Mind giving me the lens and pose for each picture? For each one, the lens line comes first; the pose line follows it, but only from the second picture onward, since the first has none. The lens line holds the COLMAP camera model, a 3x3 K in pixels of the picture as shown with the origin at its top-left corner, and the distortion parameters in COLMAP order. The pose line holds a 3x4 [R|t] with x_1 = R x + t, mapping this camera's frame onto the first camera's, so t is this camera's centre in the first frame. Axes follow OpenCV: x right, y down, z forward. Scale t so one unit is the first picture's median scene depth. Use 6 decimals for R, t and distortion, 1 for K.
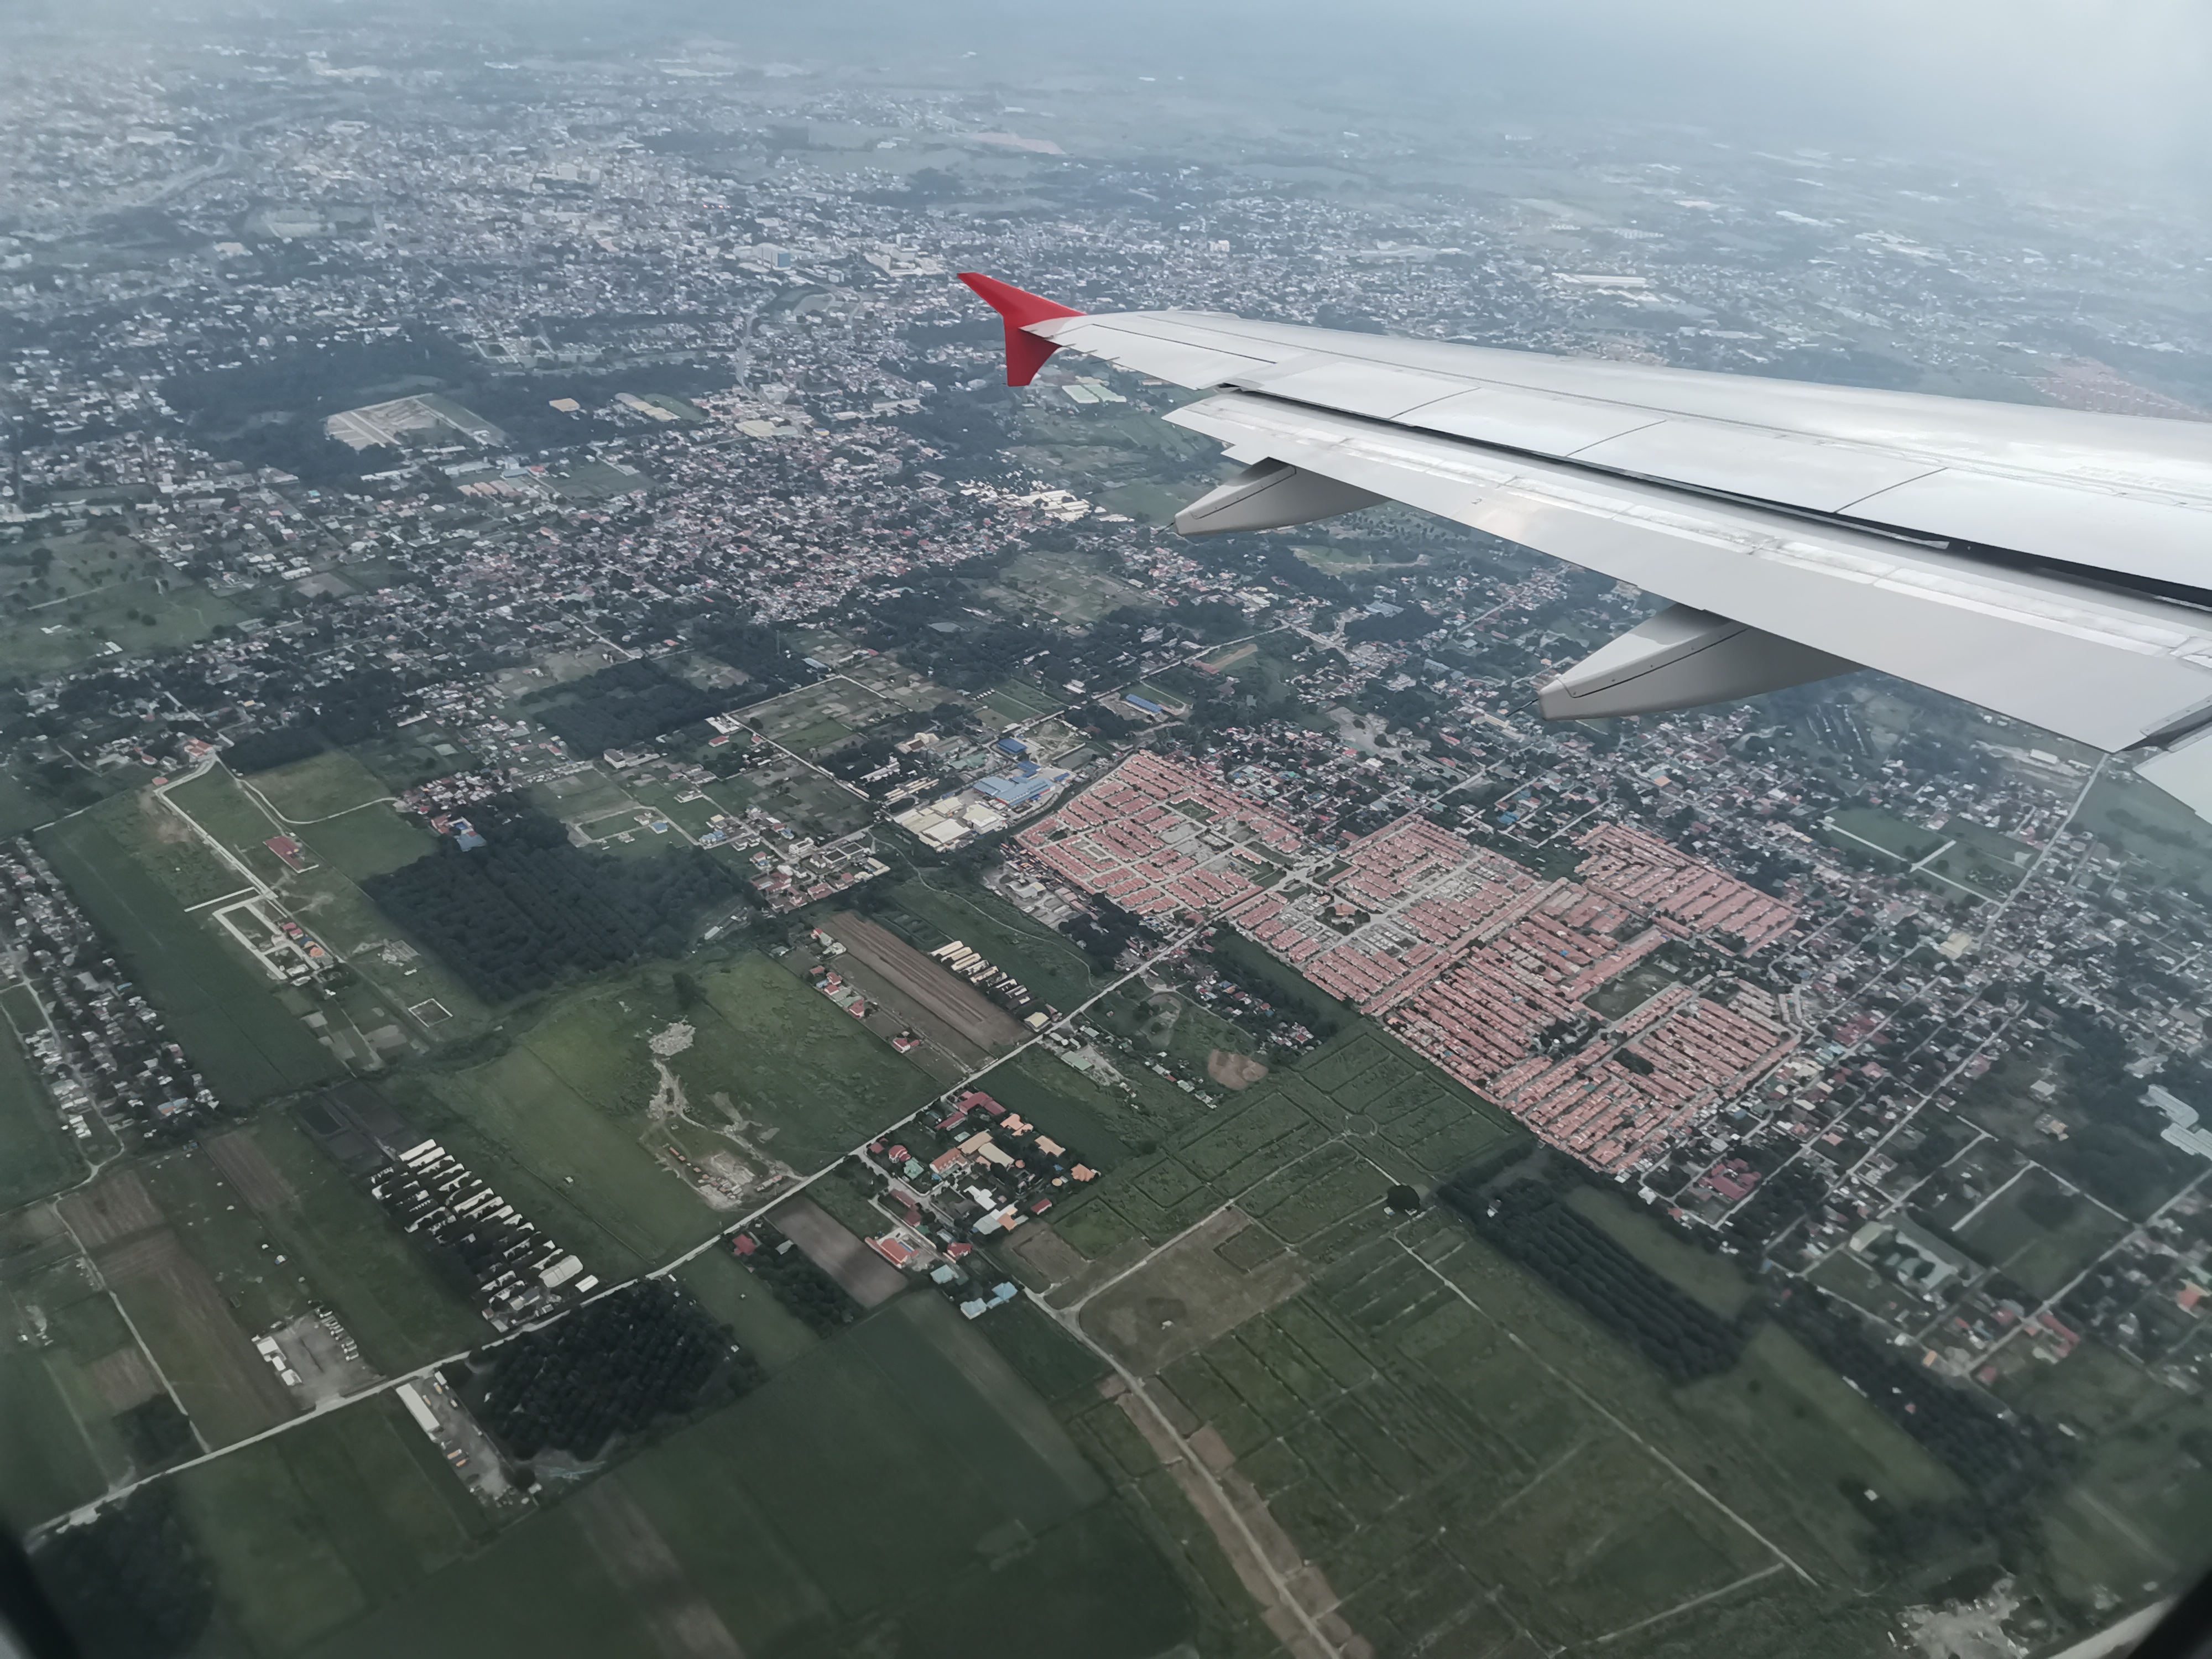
lens RADIAL K [[1654.6, 0, 1064.6], [0, 1654.6, 762.0], [0, 0, 1]] dist [0.013232, -0.096963]
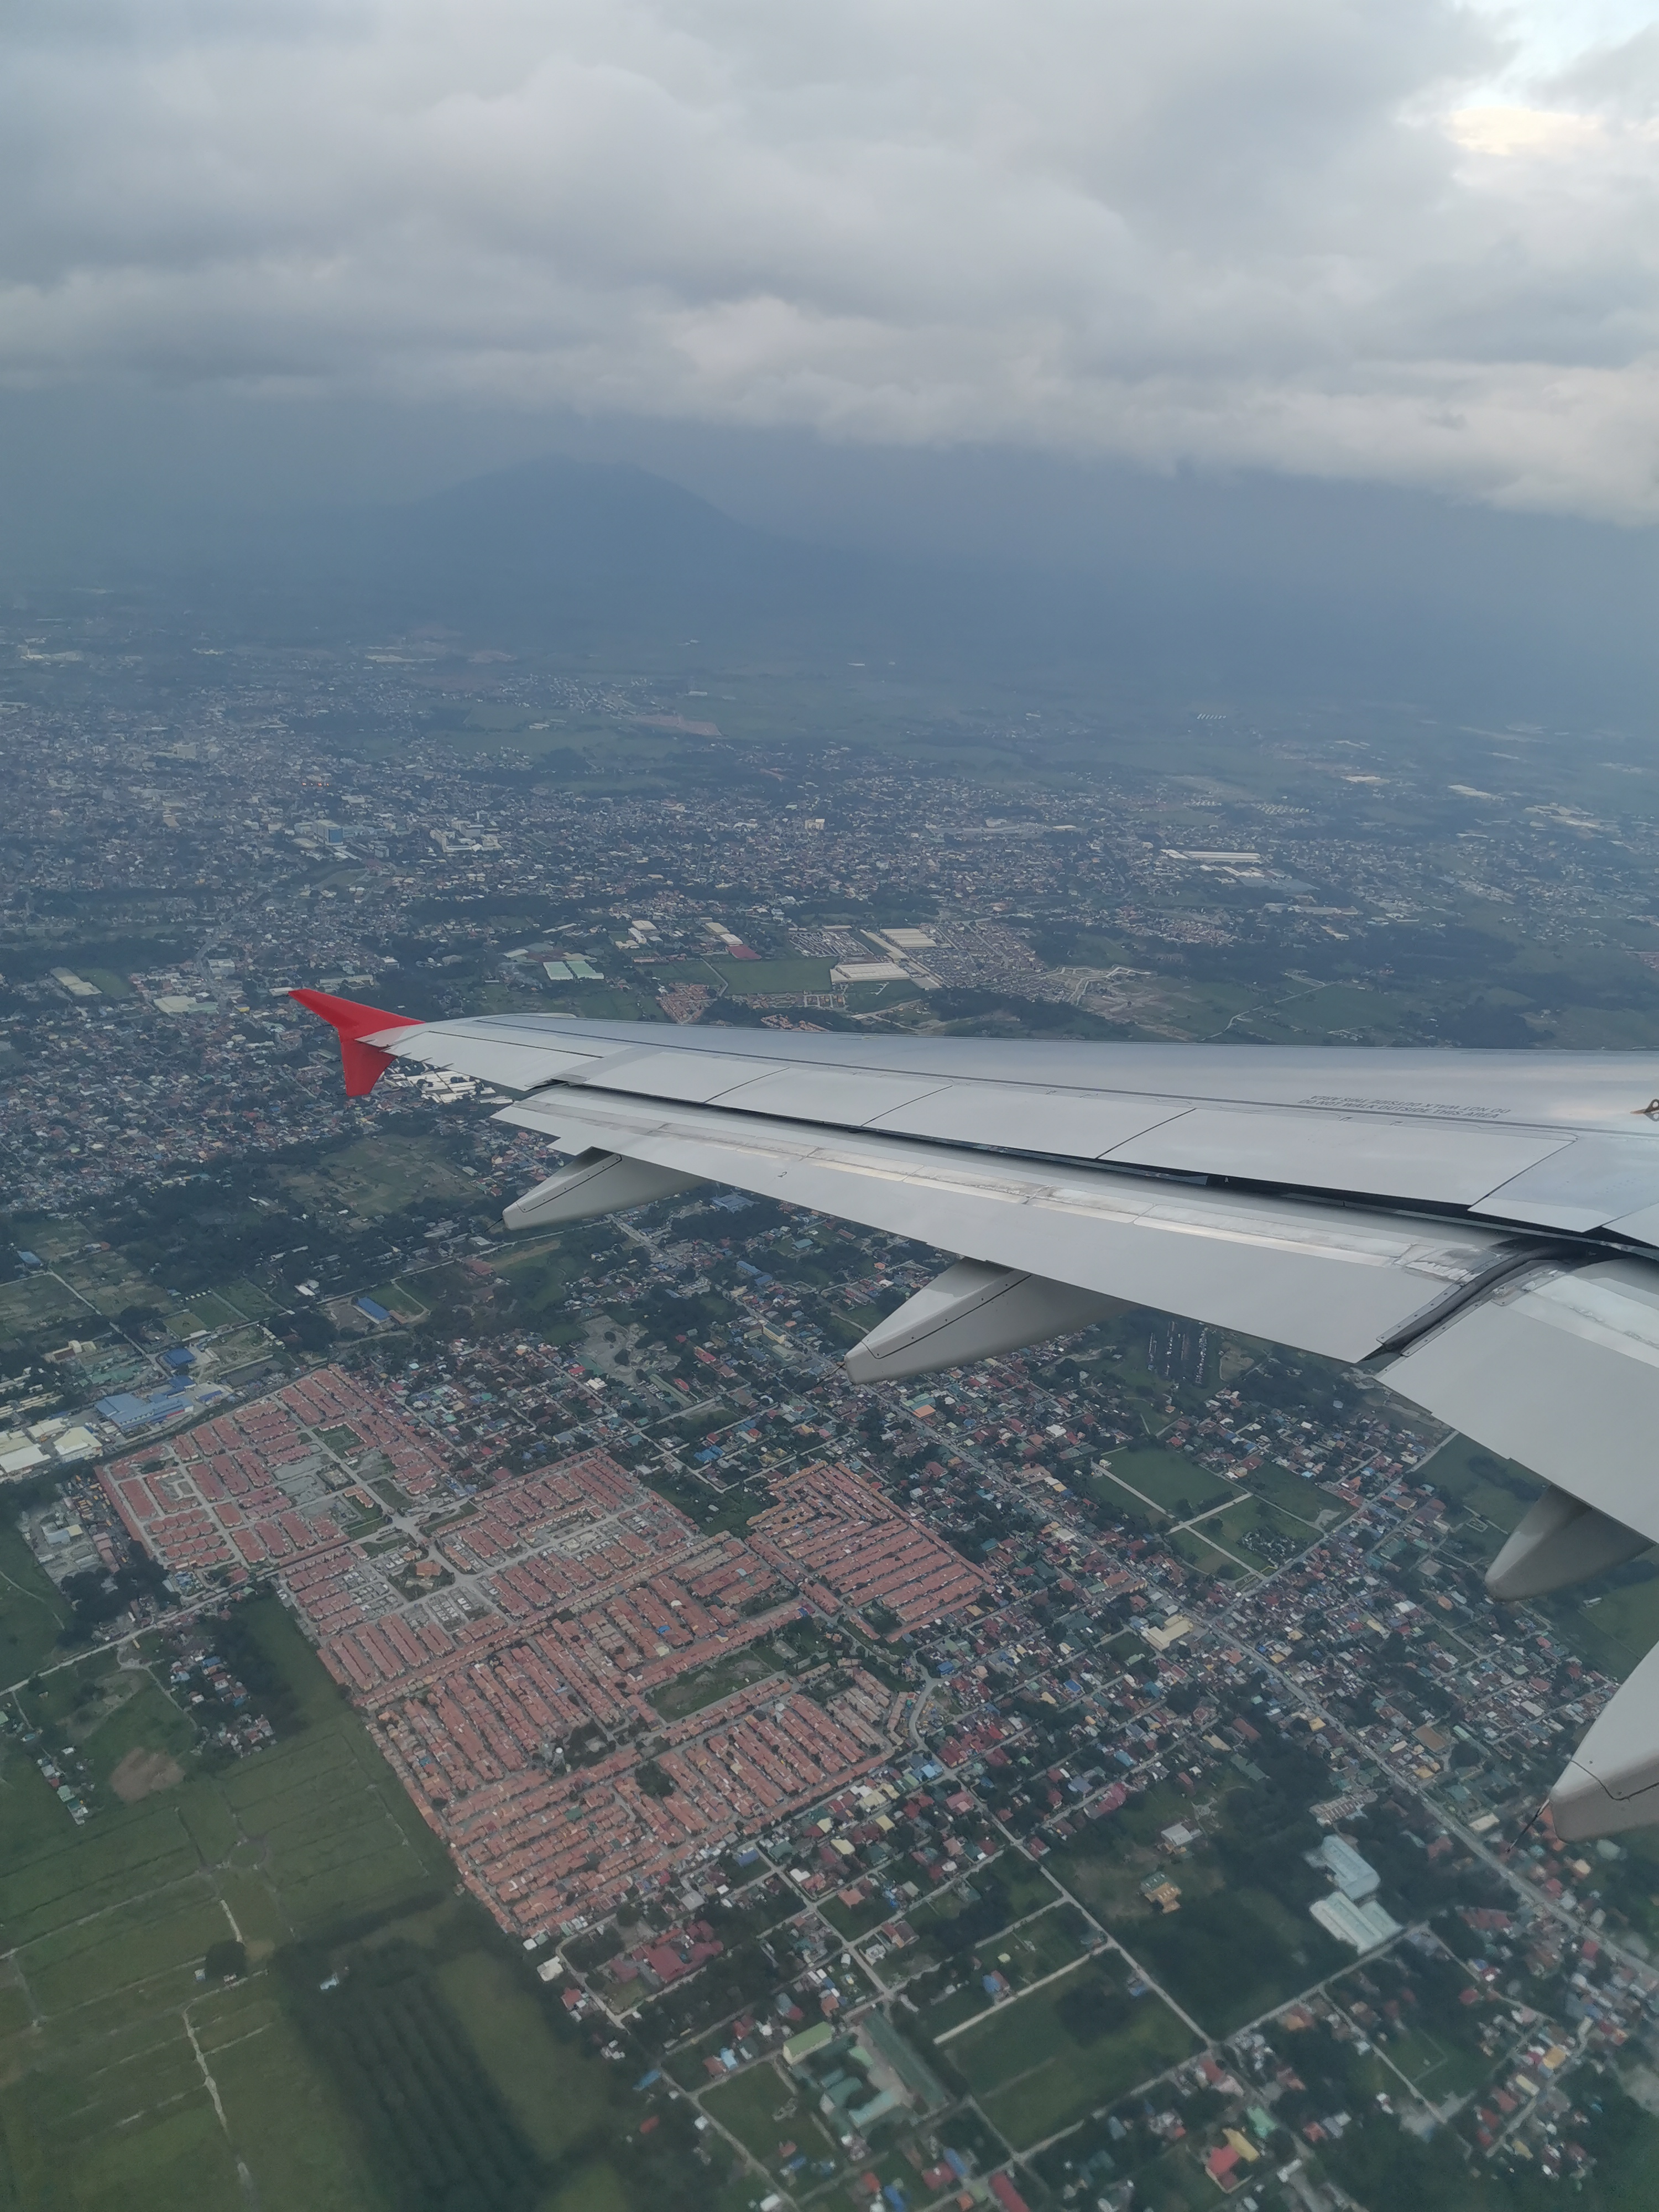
lens RADIAL K [[1654.6, 0, 786.3], [0, 1654.6, 1057.7], [0, 0, 1]] dist [0.013232, -0.096963]
pose [[0.998025, 0.009414, -0.062106, 0.400007], [-0.019190, 0.987134, -0.158740, -0.039221], [0.059812, 0.159619, 0.985365, 0.117509]]
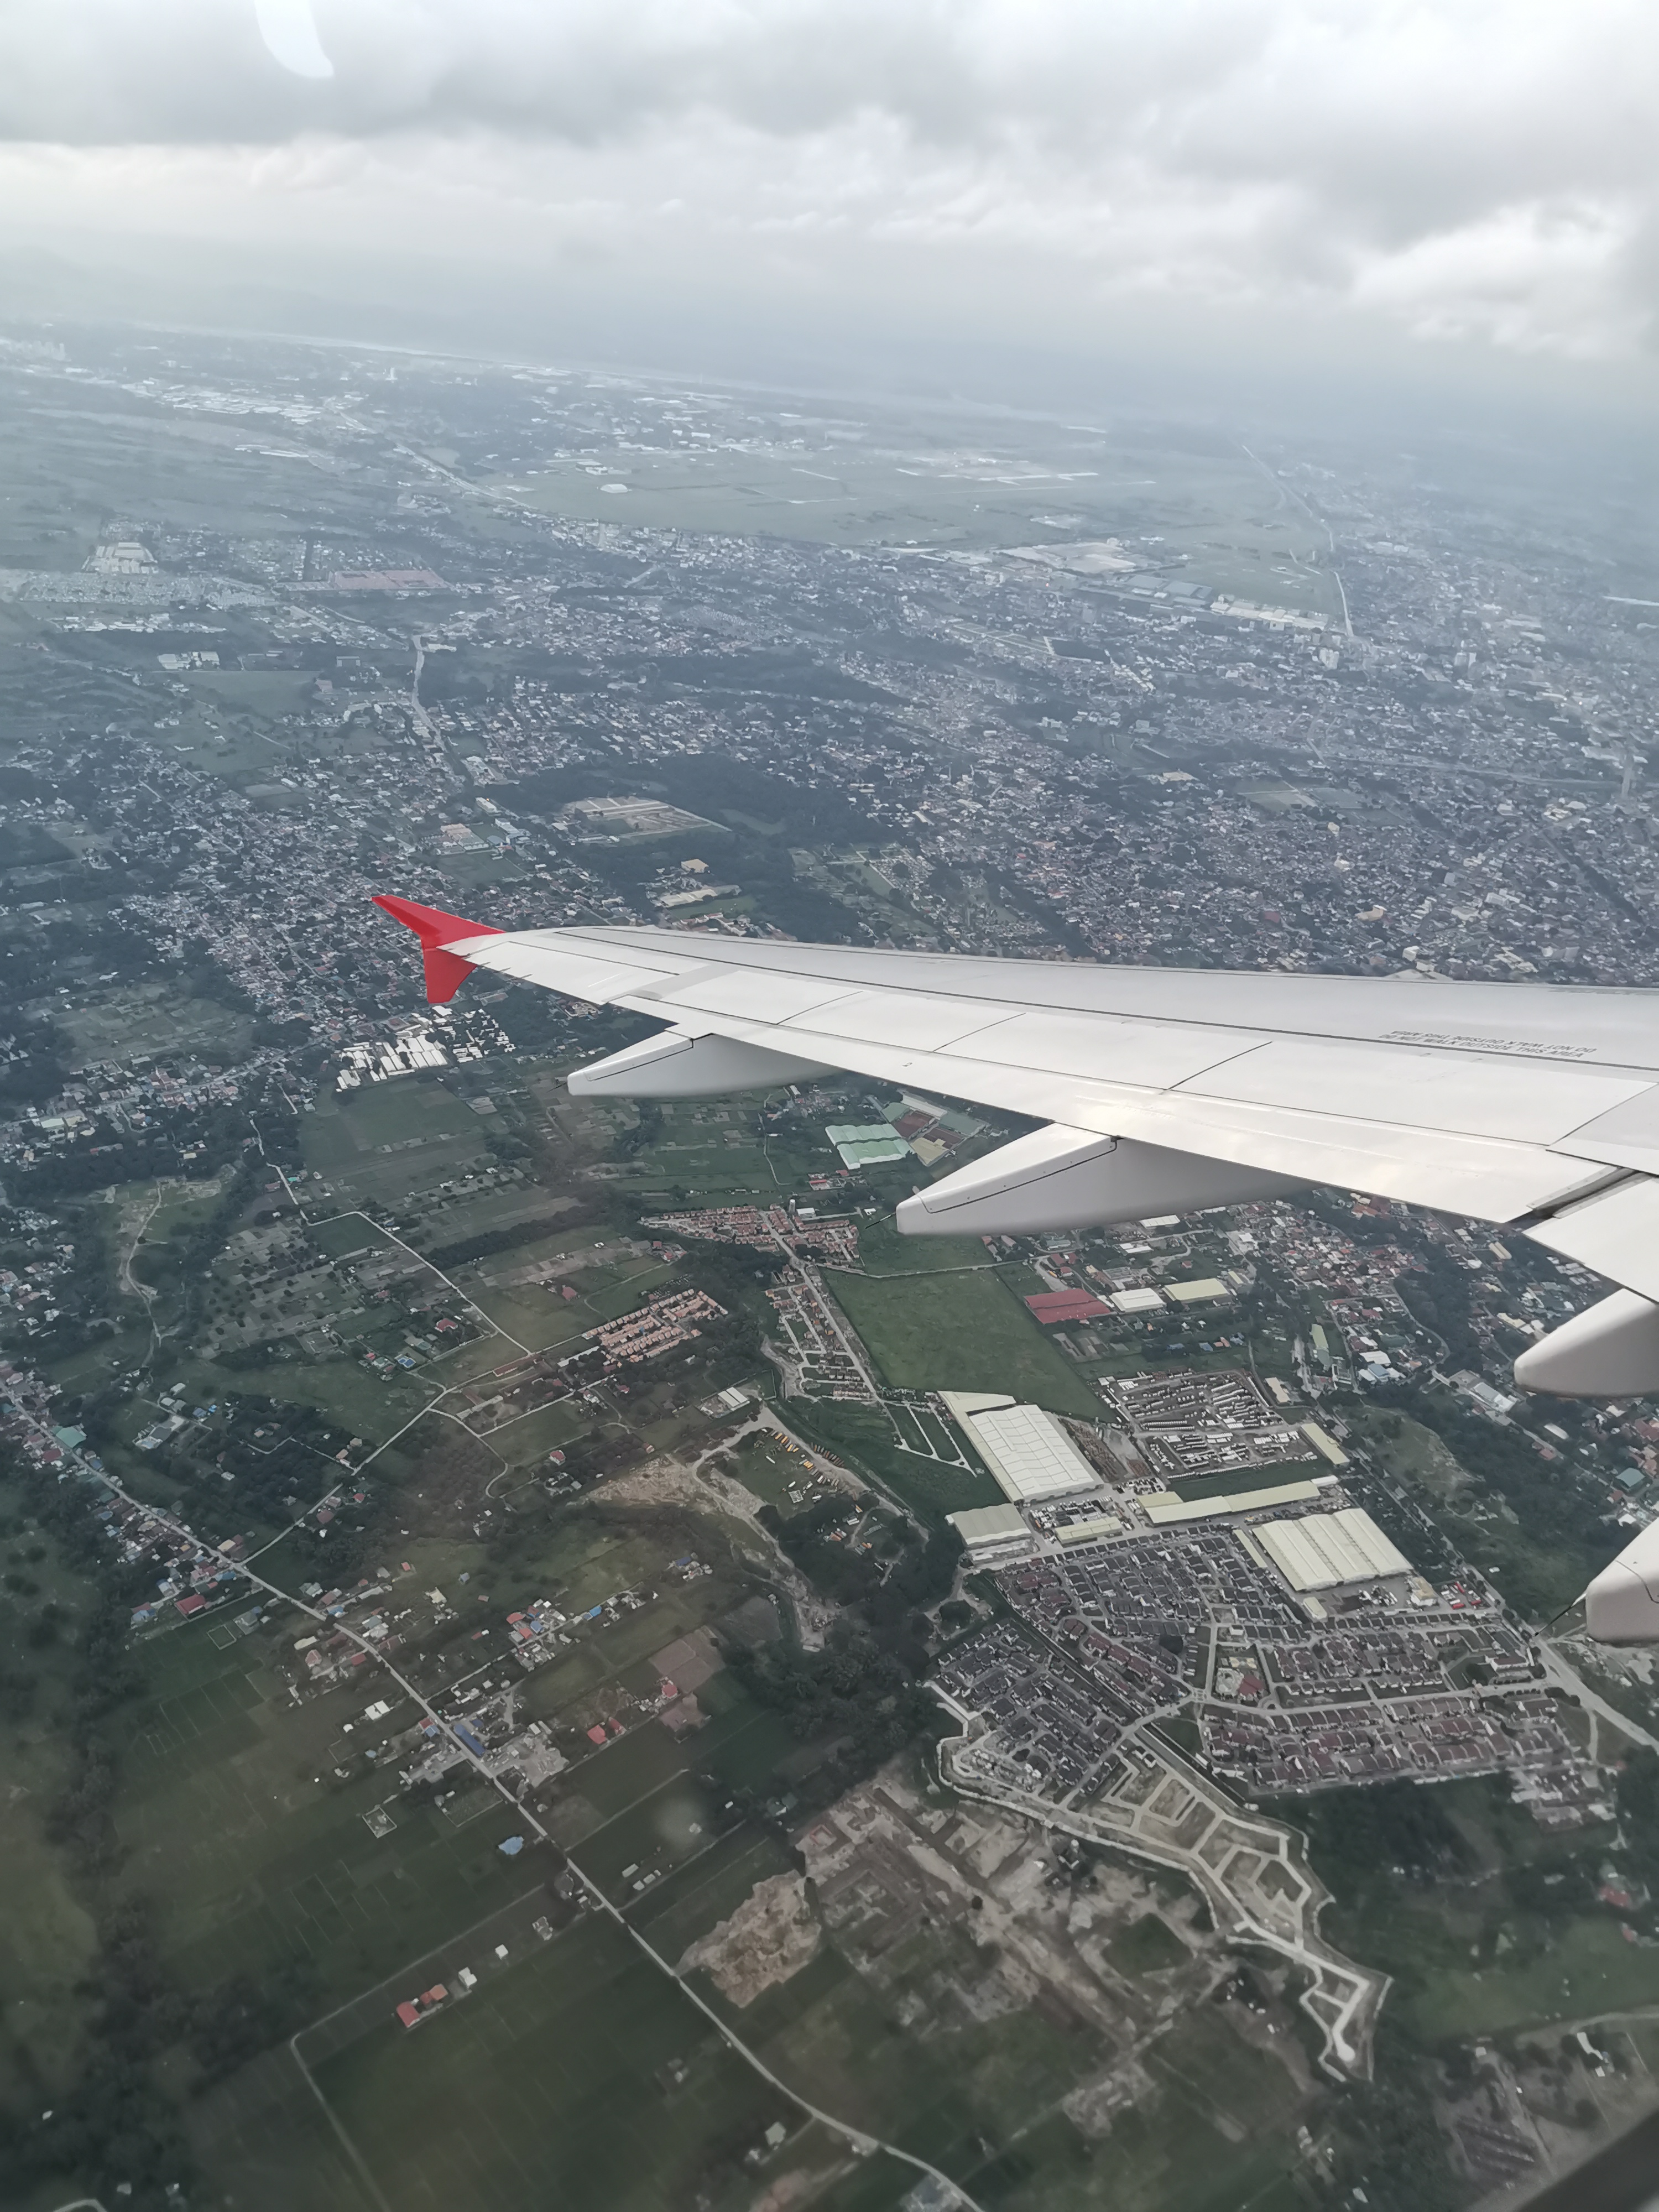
lens RADIAL K [[1547.1, 0, 851.1], [0, 1547.1, 1115.6], [0, 0, 1]] dist [0.048308, -0.152937]
pose [[-0.068190, 0.410636, -0.909246, 1.186832], [-0.568649, 0.732838, 0.373613, -0.922263], [0.819749, 0.542518, 0.183535, 1.696355]]
